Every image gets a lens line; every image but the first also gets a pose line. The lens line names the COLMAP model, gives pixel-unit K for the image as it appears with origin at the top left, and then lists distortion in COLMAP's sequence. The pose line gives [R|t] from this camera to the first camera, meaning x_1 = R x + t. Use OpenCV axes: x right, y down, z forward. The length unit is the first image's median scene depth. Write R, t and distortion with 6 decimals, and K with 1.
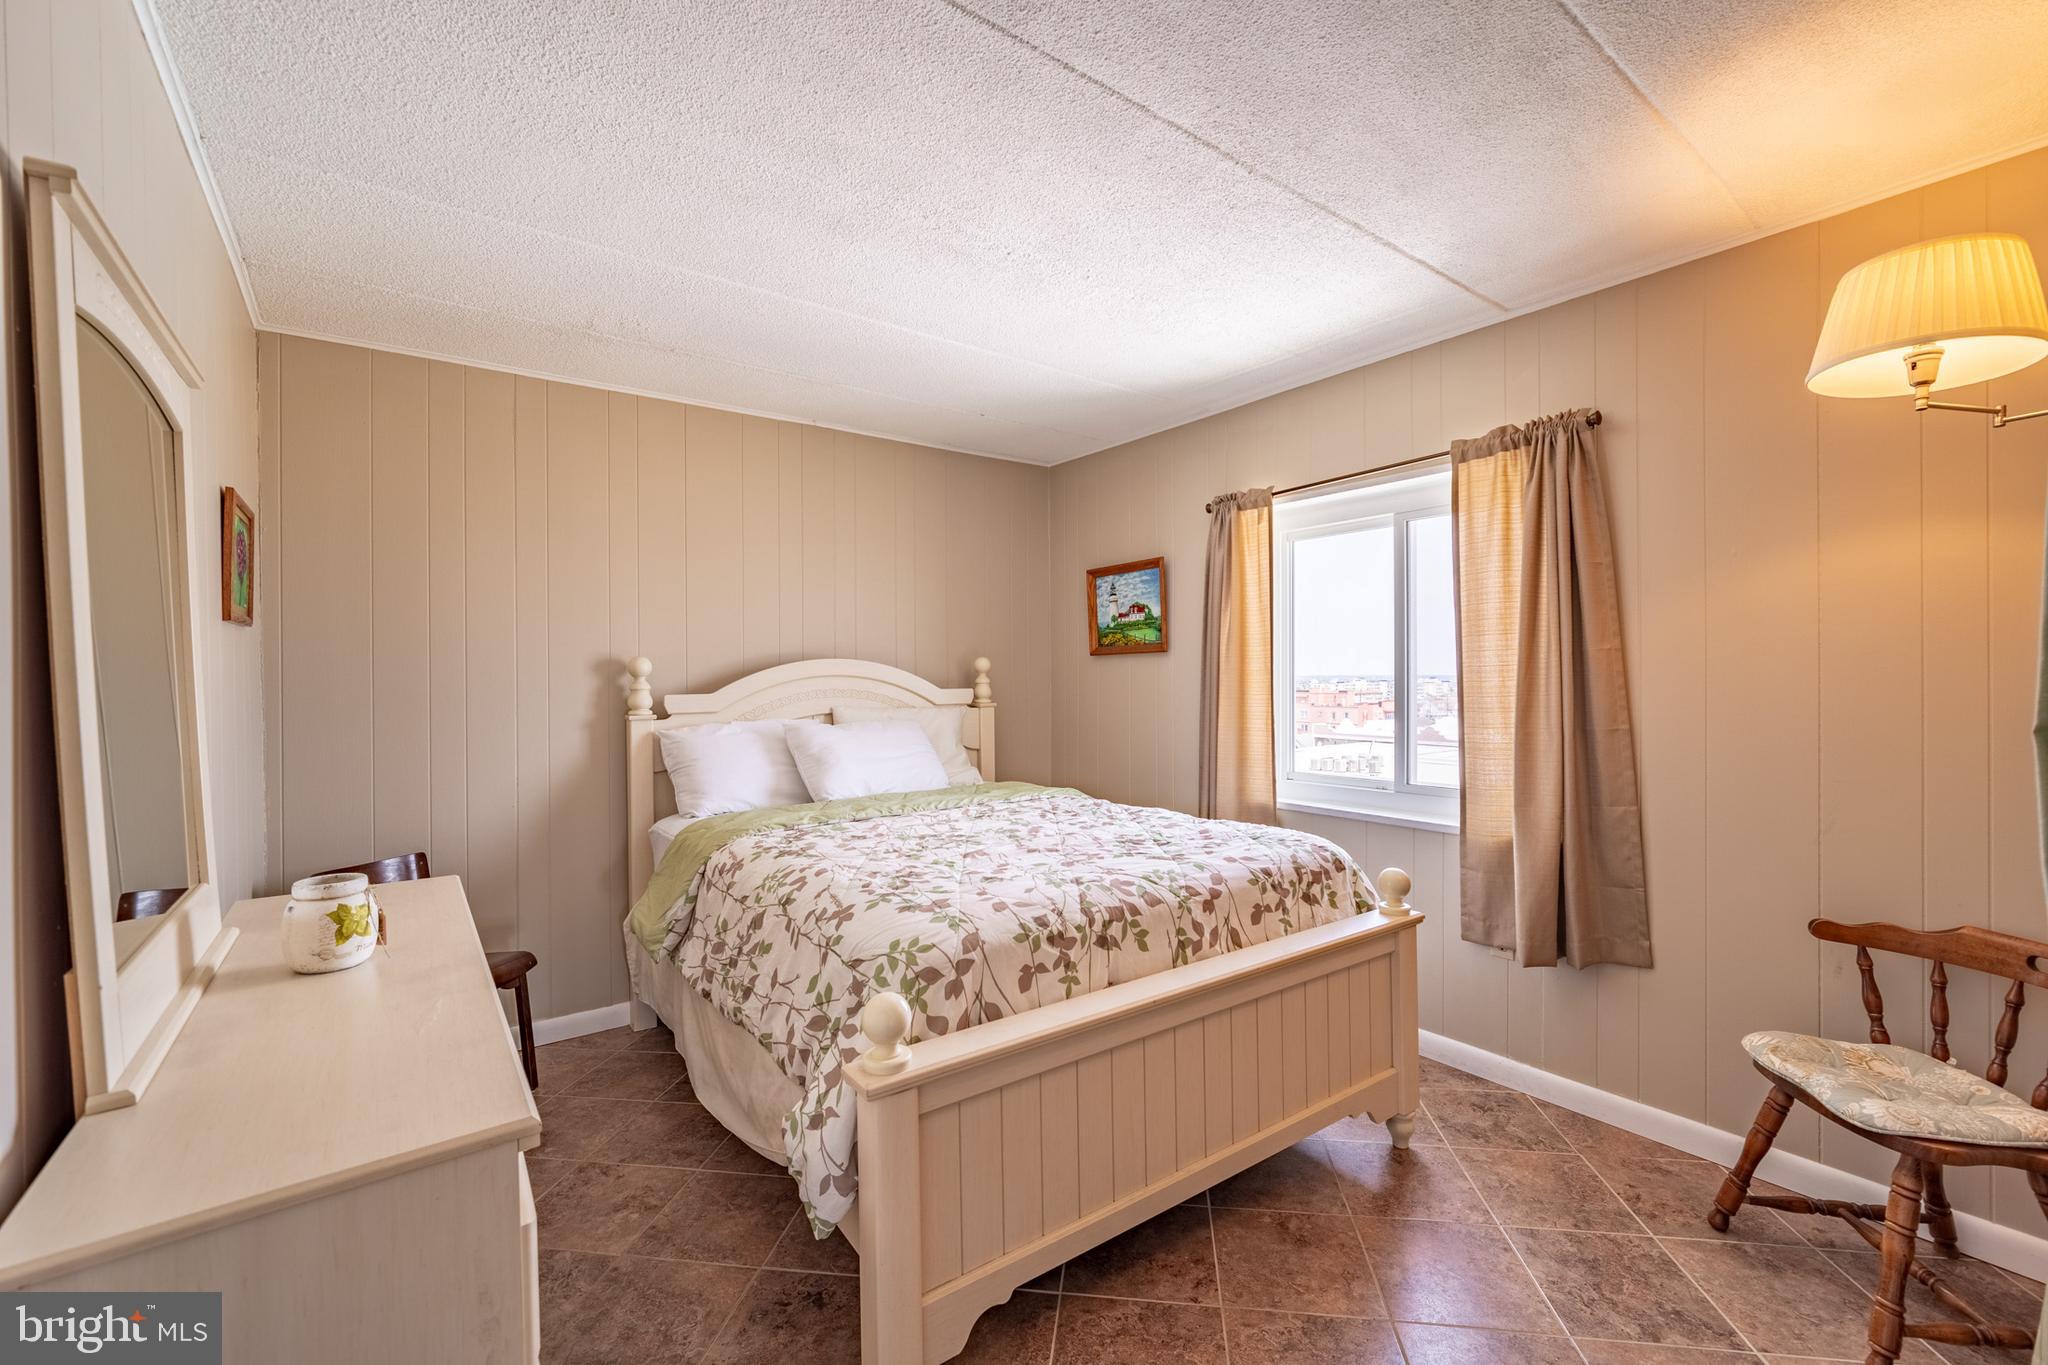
lens RADIAL K [[847.0, 0, 1033.2], [0, 847.0, 679.8], [0, 0, 1]] dist [-0.002135, -0.000457]
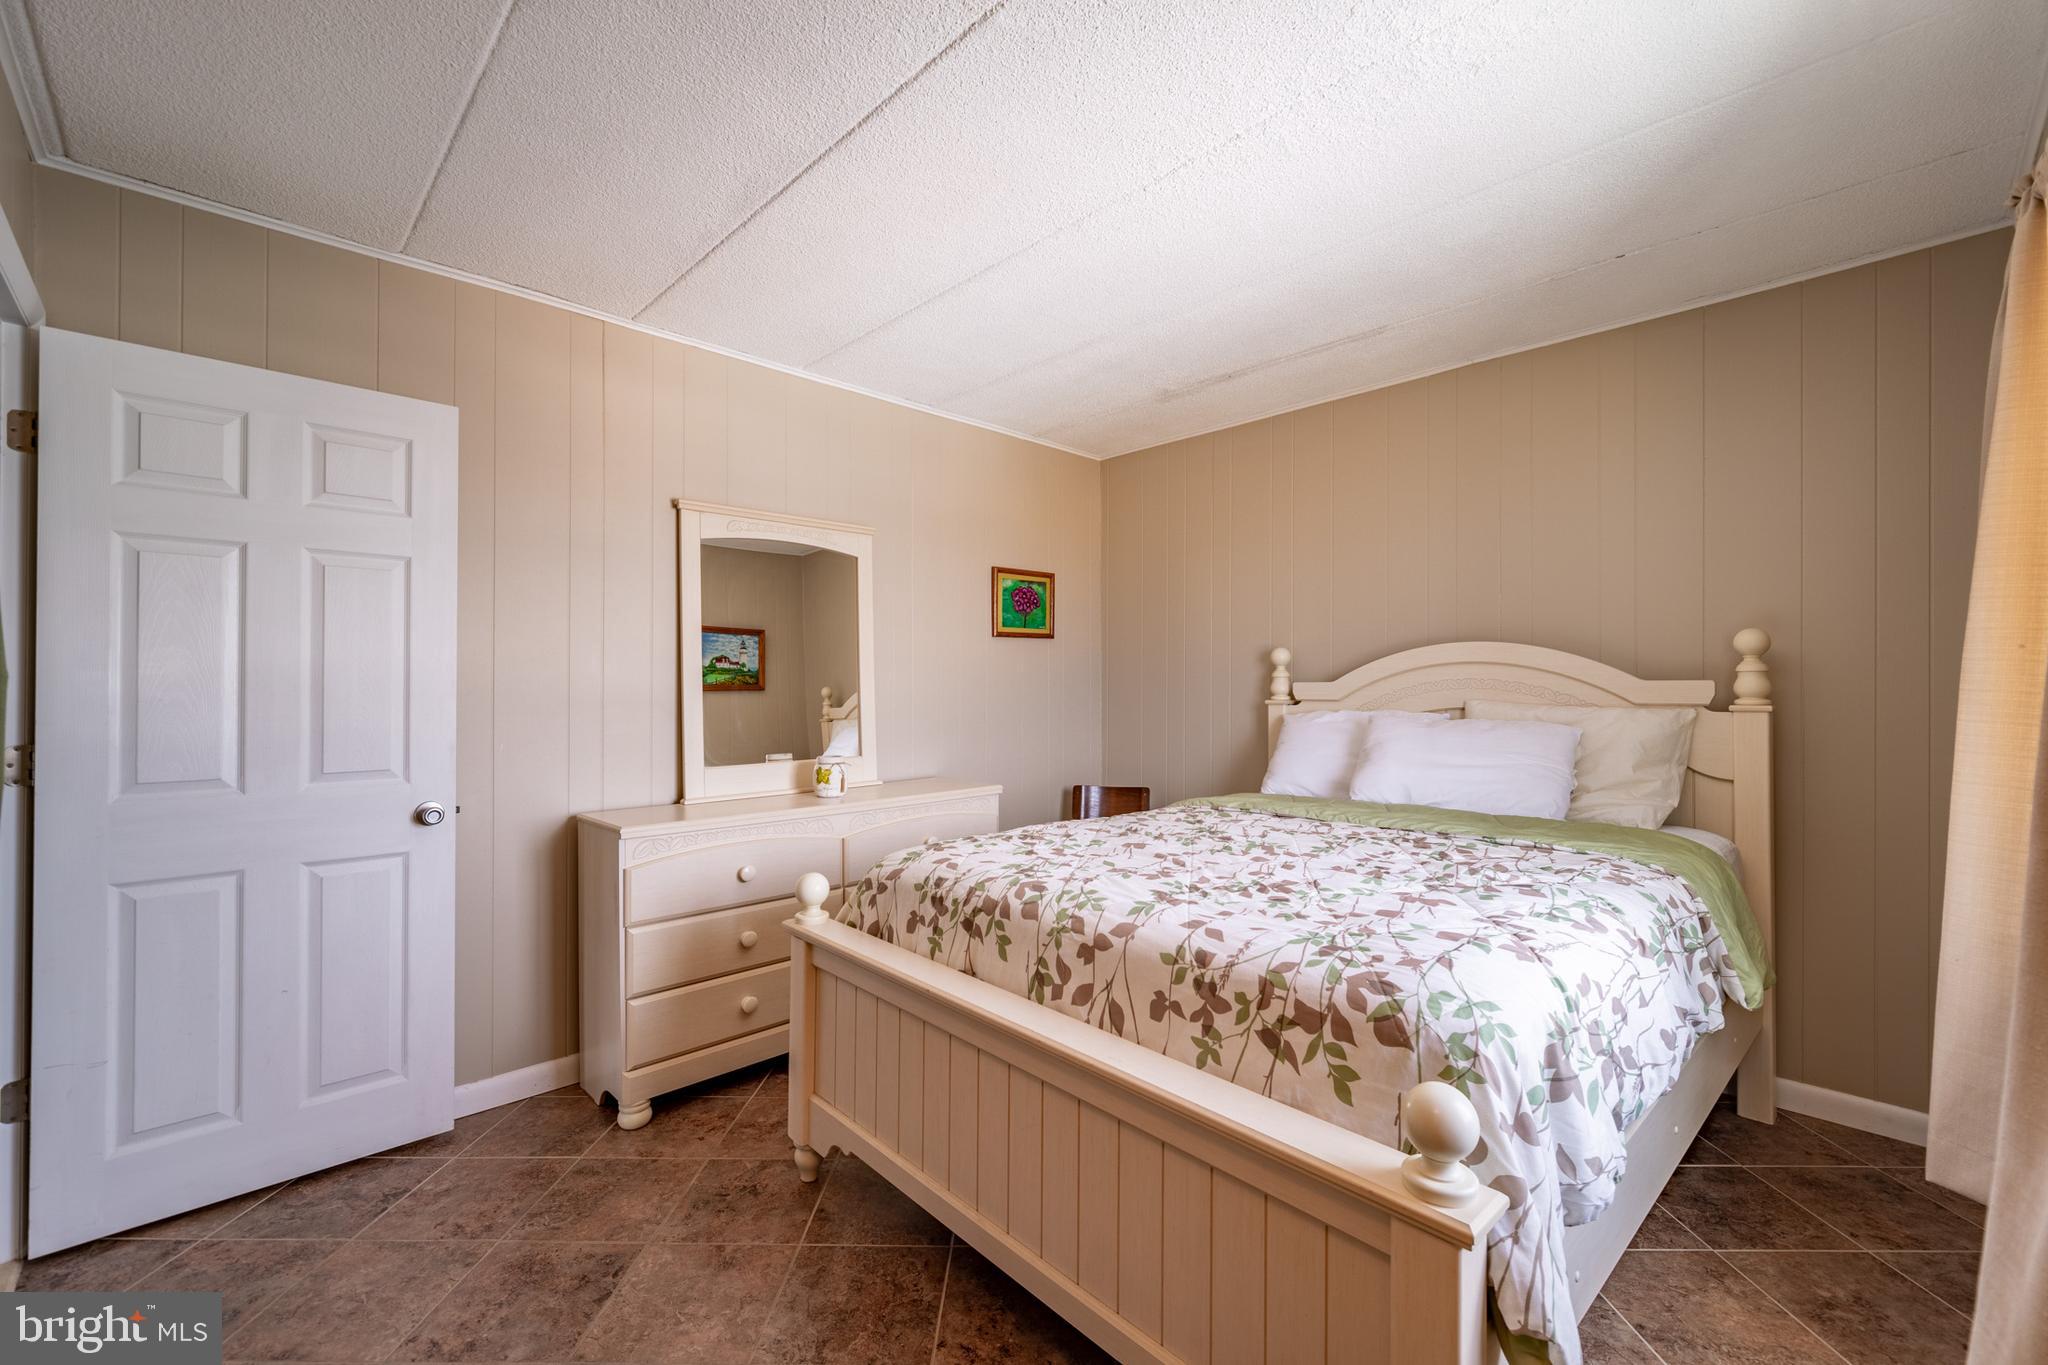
lens RADIAL K [[847.0, 0, 1033.2], [0, 847.0, 679.8], [0, 0, 1]] dist [-0.002135, -0.000457]
pose [[0.116185, 0.002871, -0.993223, 0.942719], [-0.003879, 0.999990, 0.002437, 0.020533], [0.993220, 0.003570, 0.116195, 0.853279]]
